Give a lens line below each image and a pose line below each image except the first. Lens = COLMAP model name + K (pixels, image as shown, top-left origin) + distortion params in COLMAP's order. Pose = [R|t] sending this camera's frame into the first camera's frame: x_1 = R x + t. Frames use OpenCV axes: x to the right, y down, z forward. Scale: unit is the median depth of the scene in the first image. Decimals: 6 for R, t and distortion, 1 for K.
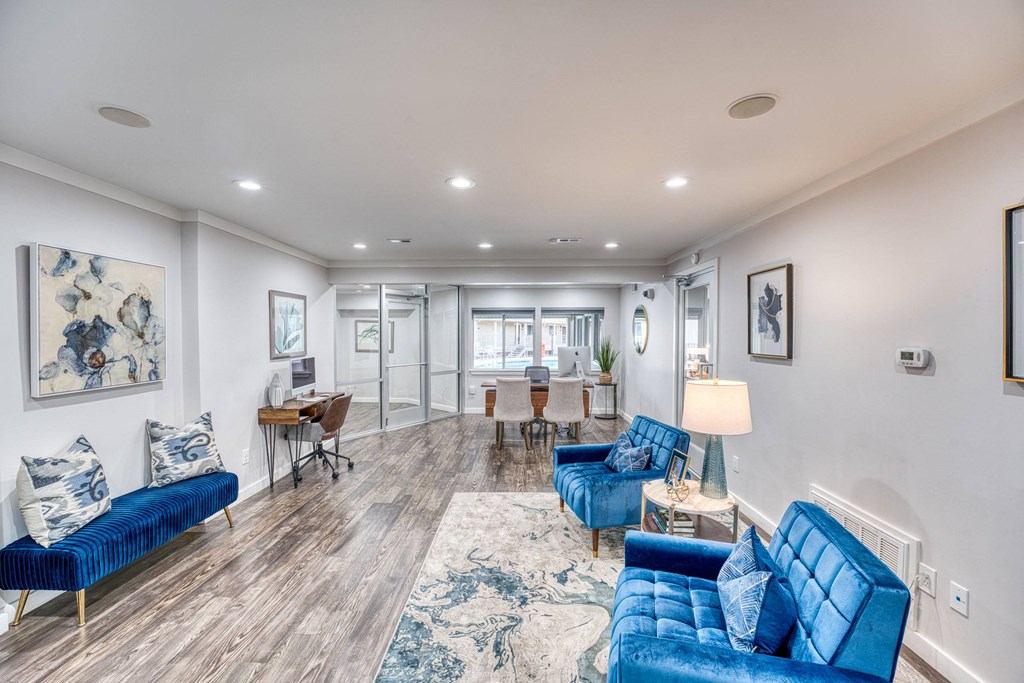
lens RADIAL K [[414.2, 0, 512.0], [0, 414.2, 341.5], [0, 0, 1]] dist [-0.027151, 0.003536]
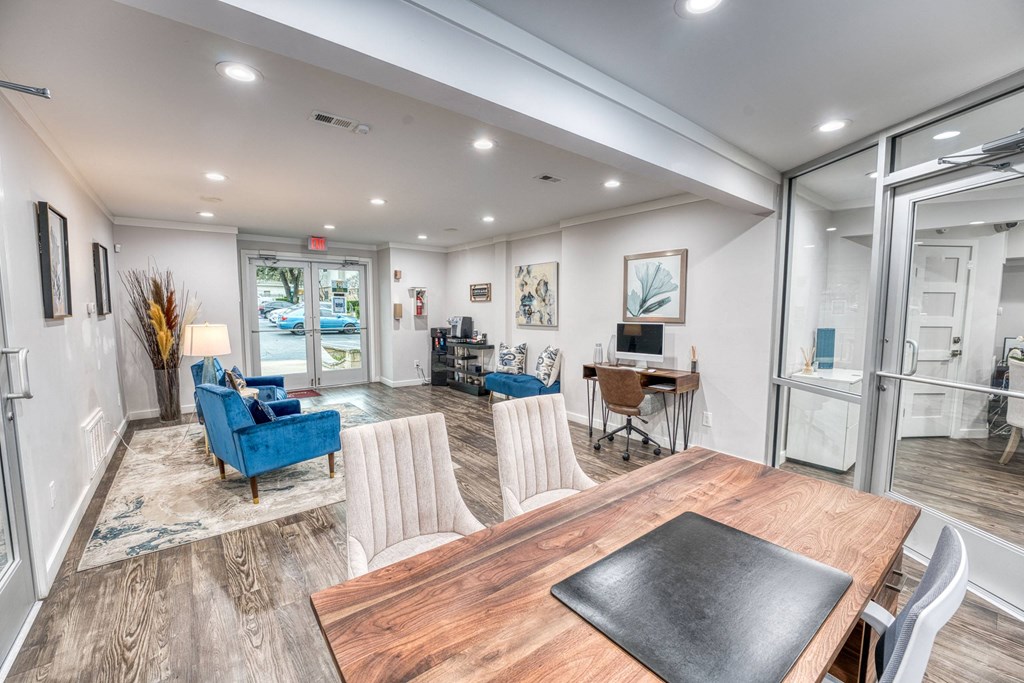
lens RADIAL K [[414.2, 0, 512.0], [0, 414.2, 341.5], [0, 0, 1]] dist [-0.027151, 0.003536]
pose [[-0.777745, 0.052252, -0.626405, 0.499829], [-0.010799, 0.995281, 0.096431, -0.009279], [0.628488, 0.081763, -0.773510, 2.671011]]
